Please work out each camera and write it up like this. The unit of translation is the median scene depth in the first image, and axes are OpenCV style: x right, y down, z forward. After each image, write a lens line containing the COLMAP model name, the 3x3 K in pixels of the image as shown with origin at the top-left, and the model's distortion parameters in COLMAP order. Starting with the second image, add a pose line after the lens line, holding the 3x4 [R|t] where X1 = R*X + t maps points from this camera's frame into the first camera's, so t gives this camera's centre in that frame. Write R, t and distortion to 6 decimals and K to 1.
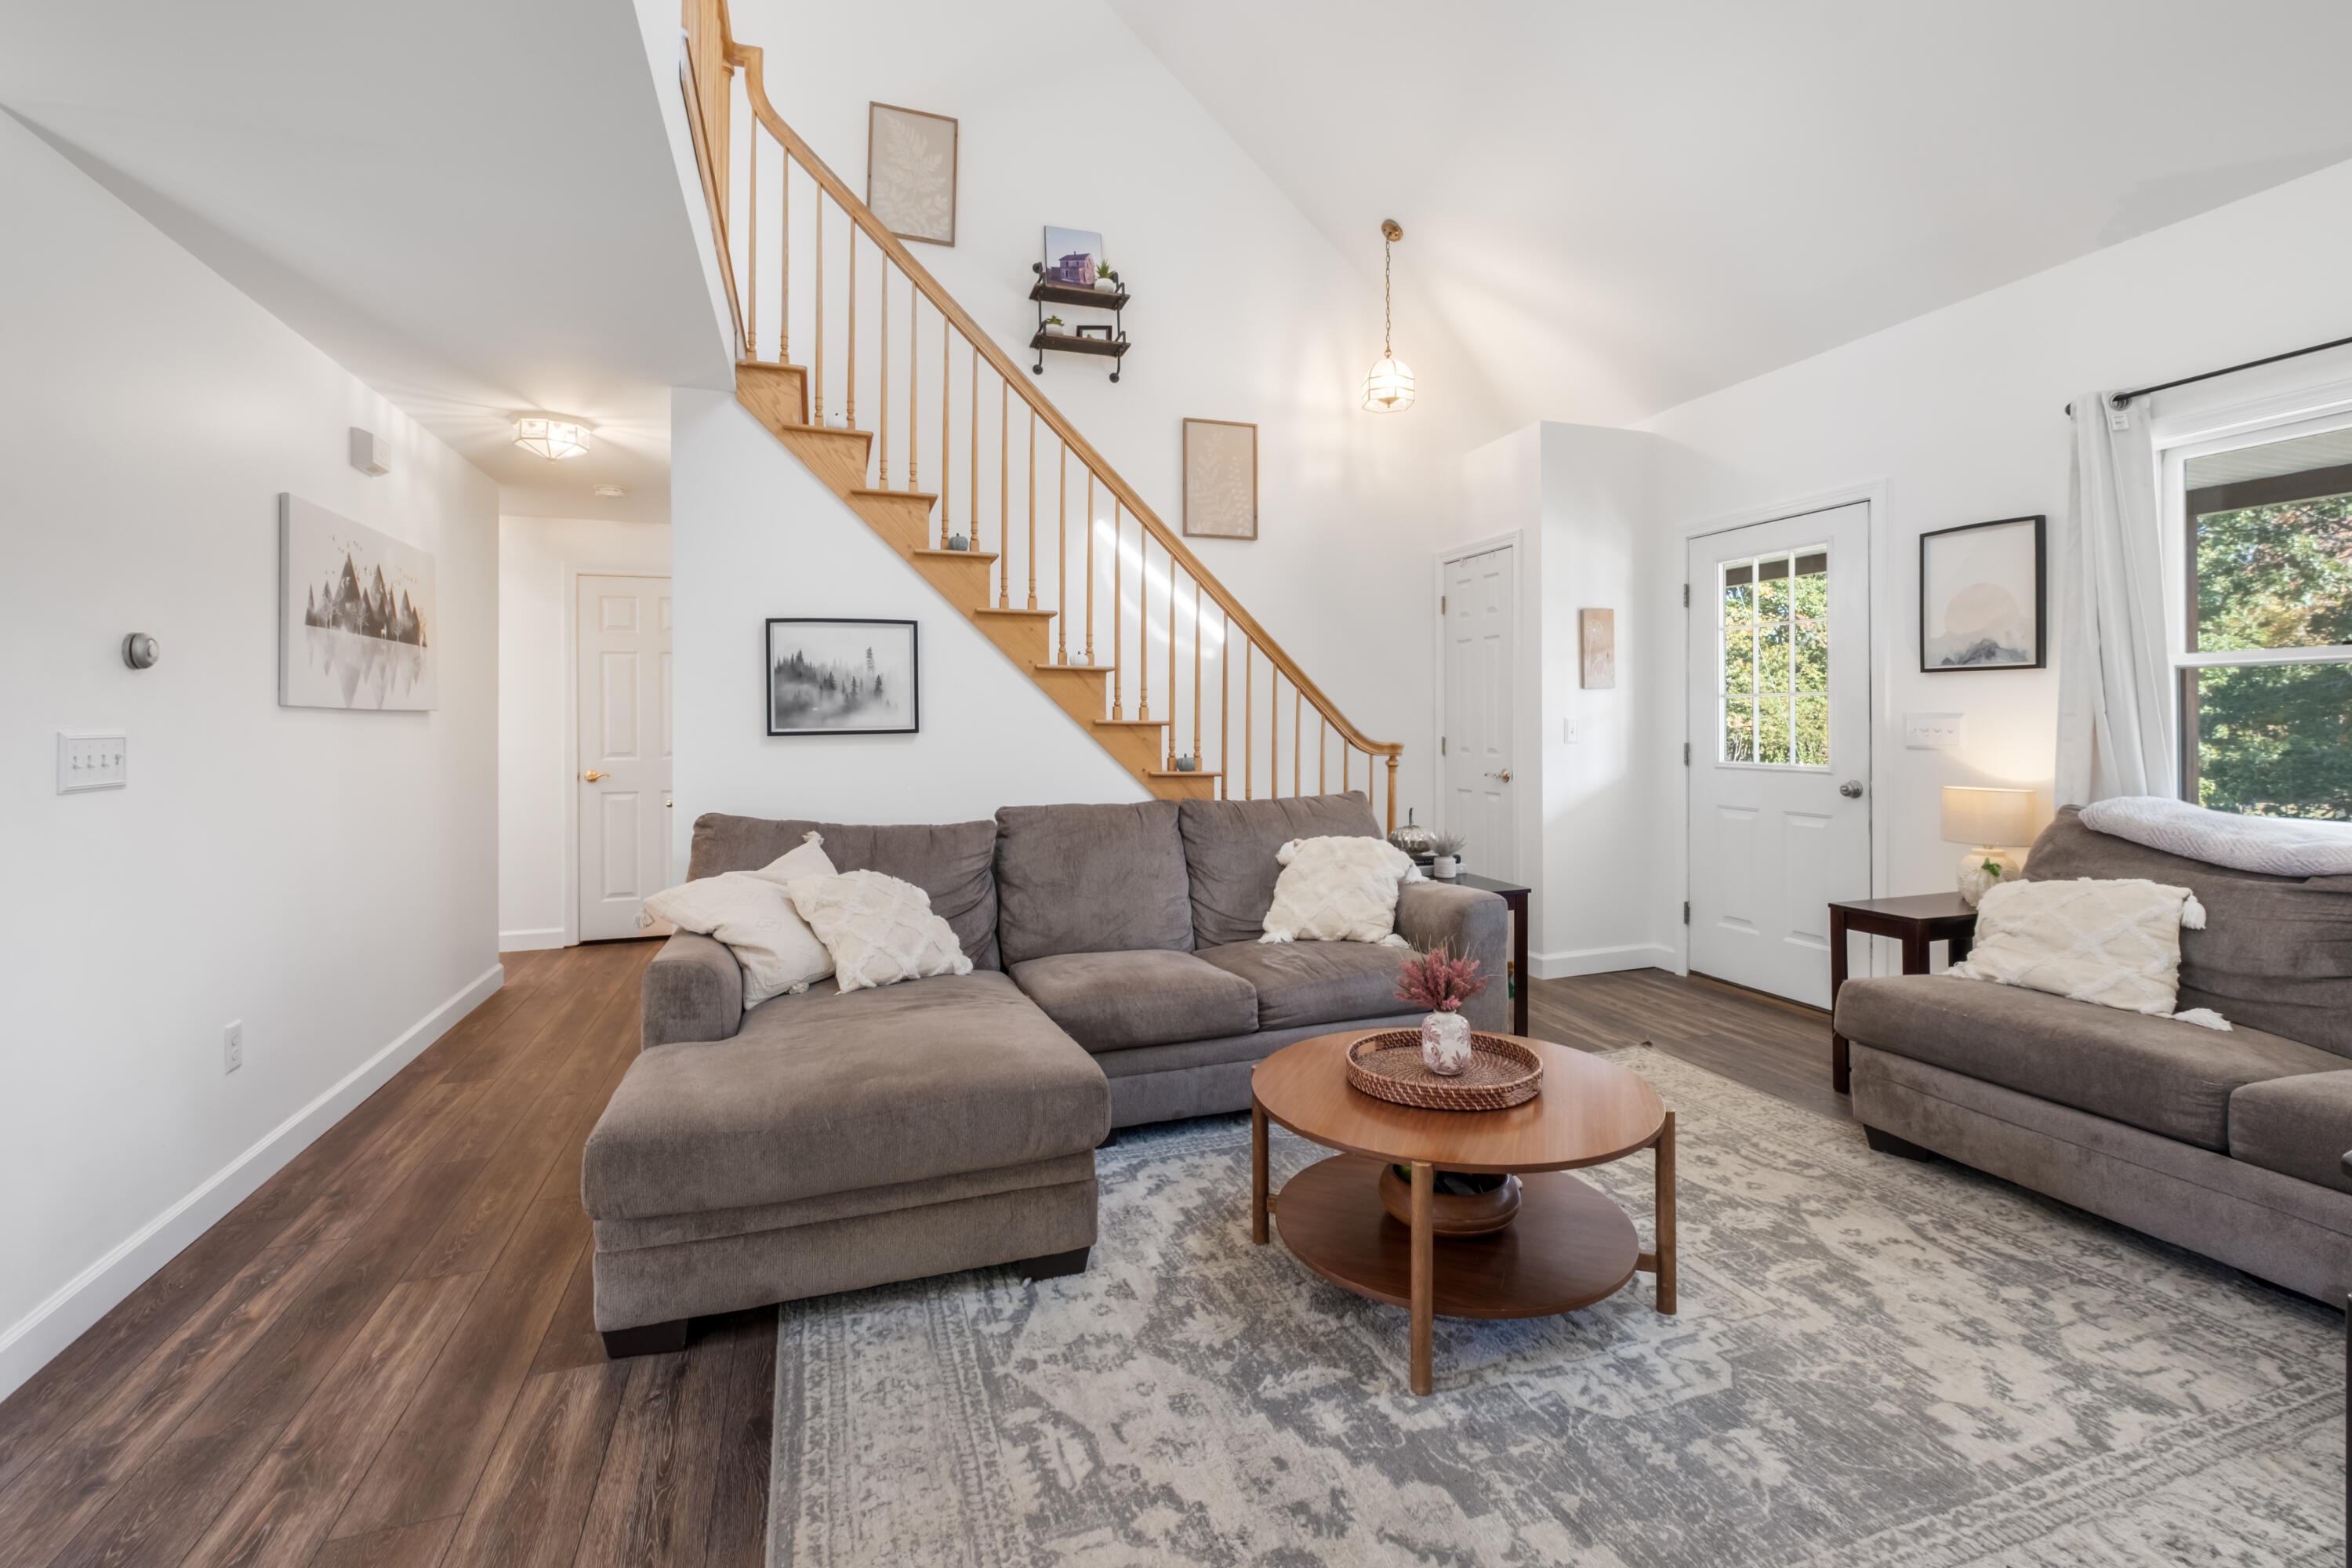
lens RADIAL K [[1048.3, 0, 1173.4], [0, 1048.3, 721.8], [0, 0, 1]] dist [0.010104, -0.008158]
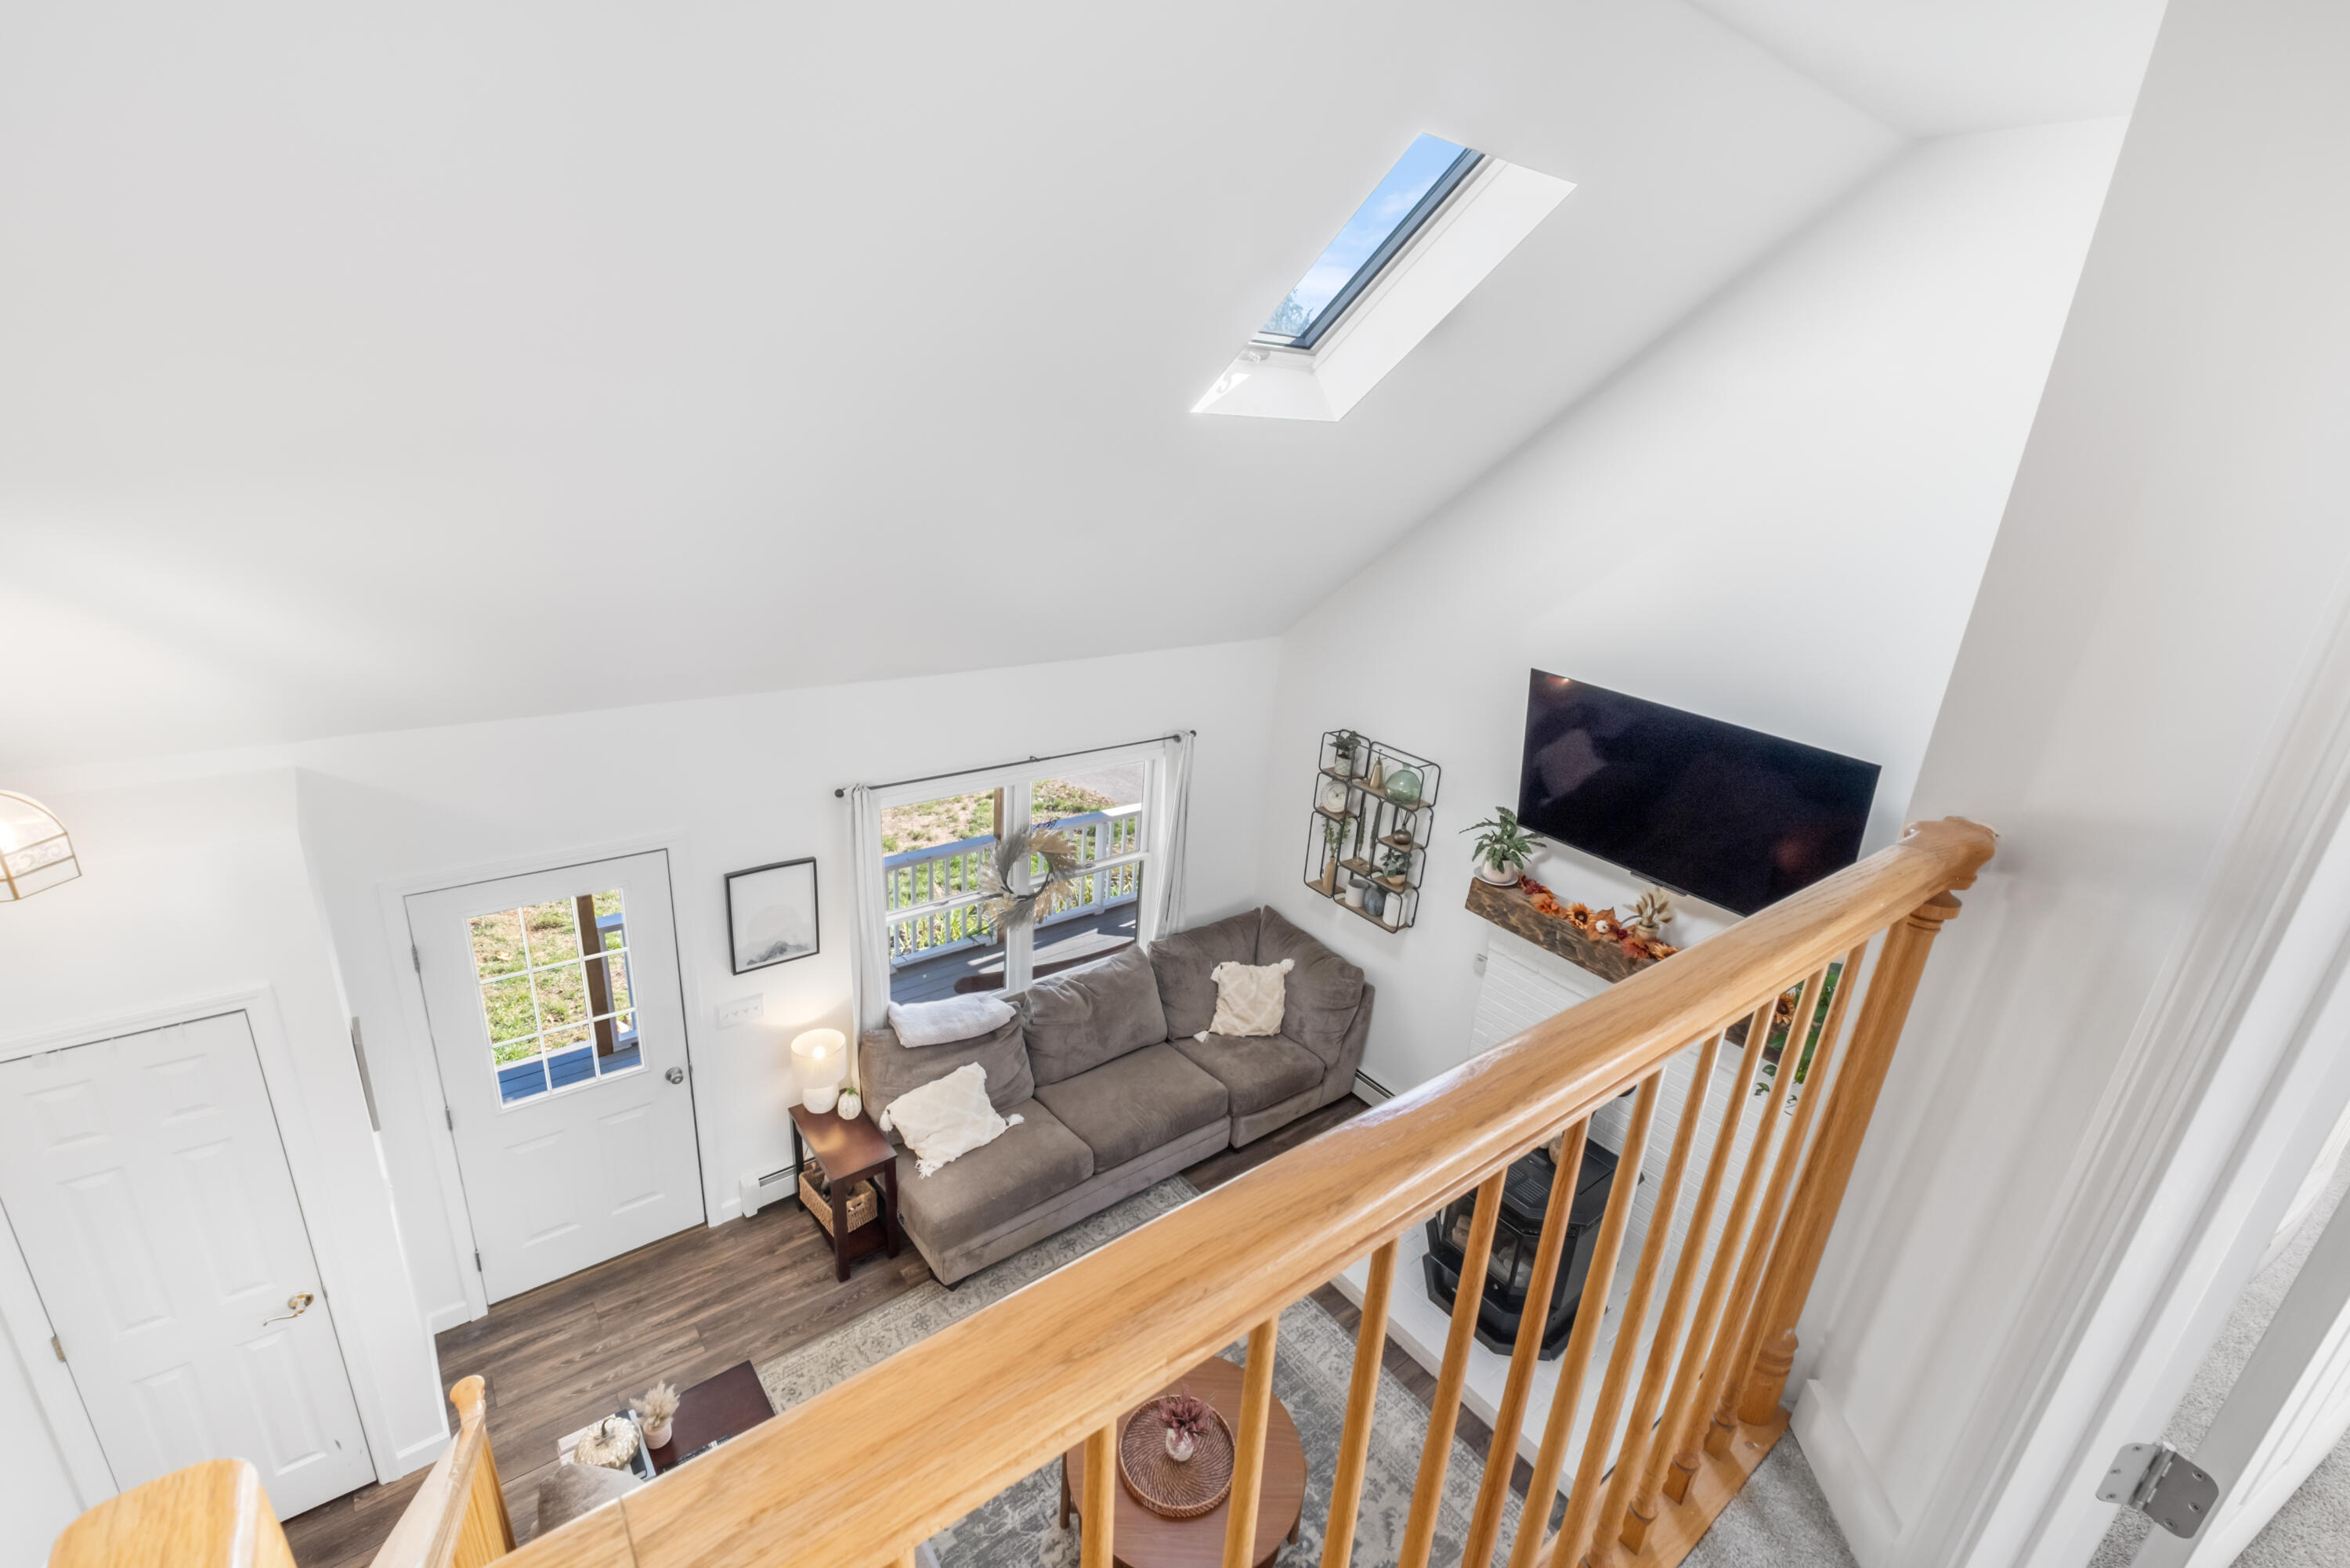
lens RADIAL K [[1047.3, 0, 1192.4], [0, 1047.3, 772.8], [0, 0, 1]] dist [0.010104, -0.008158]
pose [[-0.348022, -0.337674, 0.874561, -0.640764], [-0.072711, 0.939791, 0.333925, -0.942253], [-0.934662, 0.052623, -0.351620, 1.171412]]
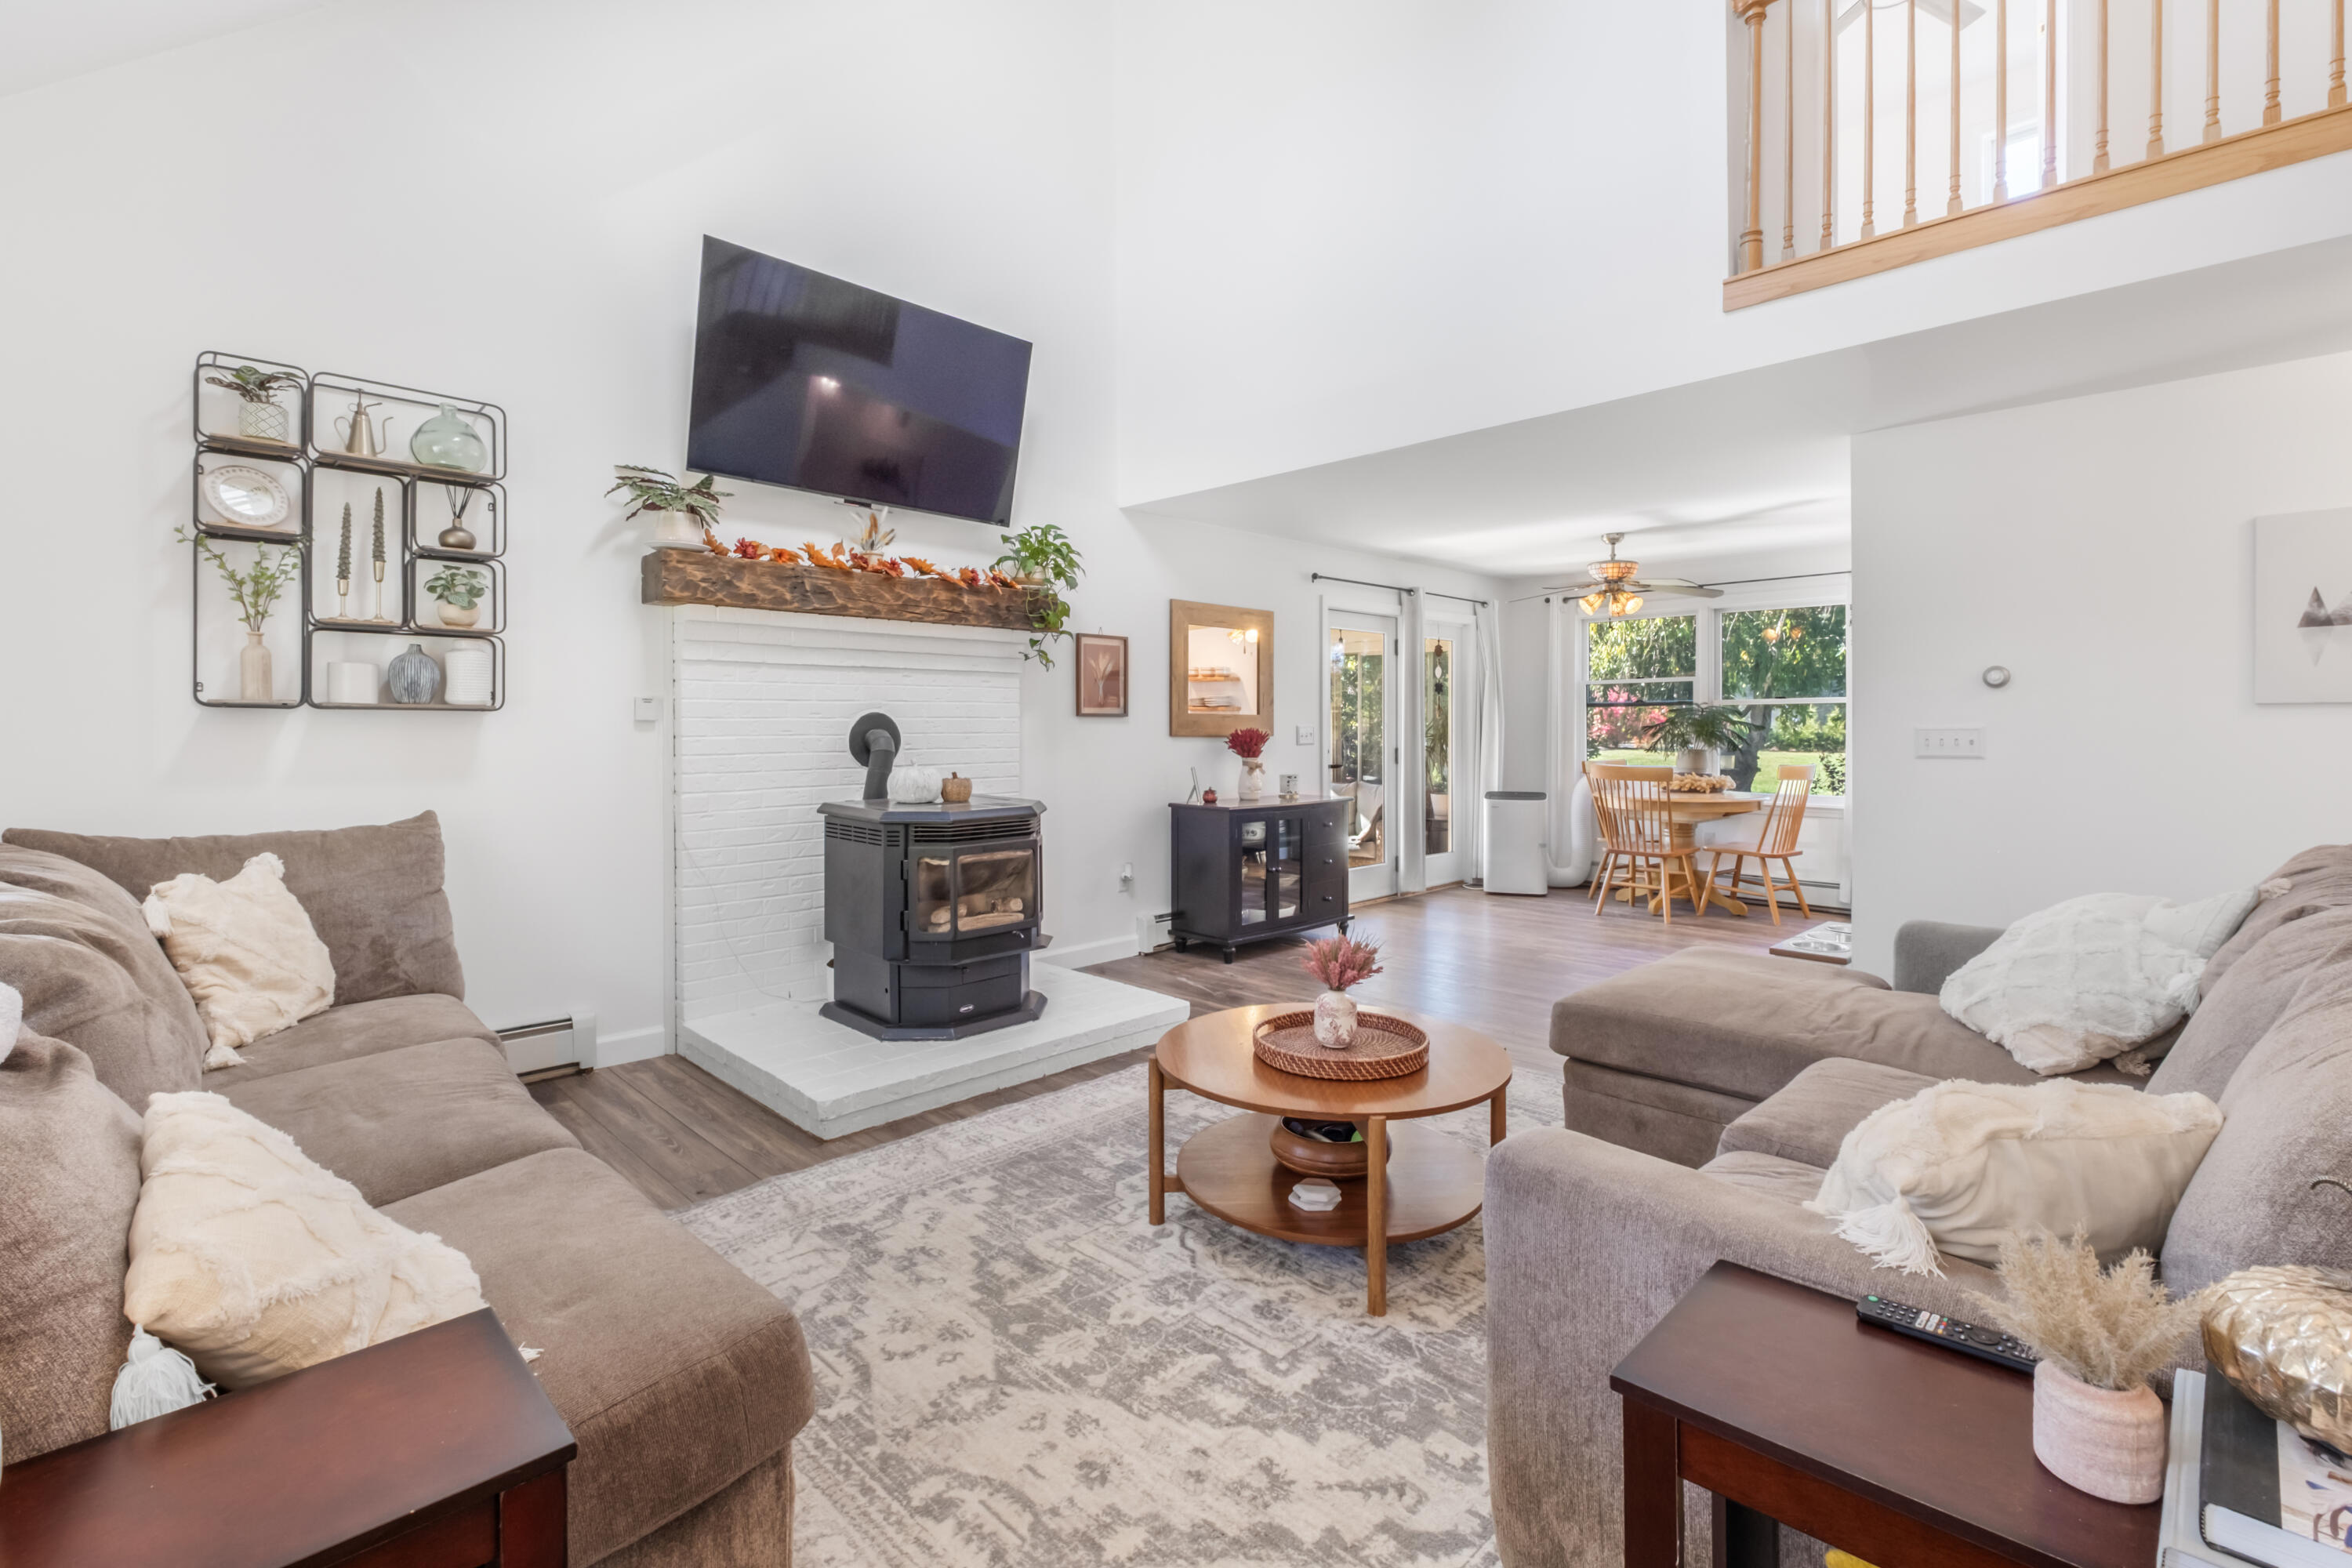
lens RADIAL K [[1048.3, 0, 1190.0], [0, 1048.3, 732.2], [0, 0, 1]] dist [0.010104, -0.008158]
pose [[-0.893014, 0.014476, -0.449796, 0.691341], [0.013527, 0.999894, 0.005324, 0.000415], [0.449825, -0.001330, -0.893116, 1.494635]]
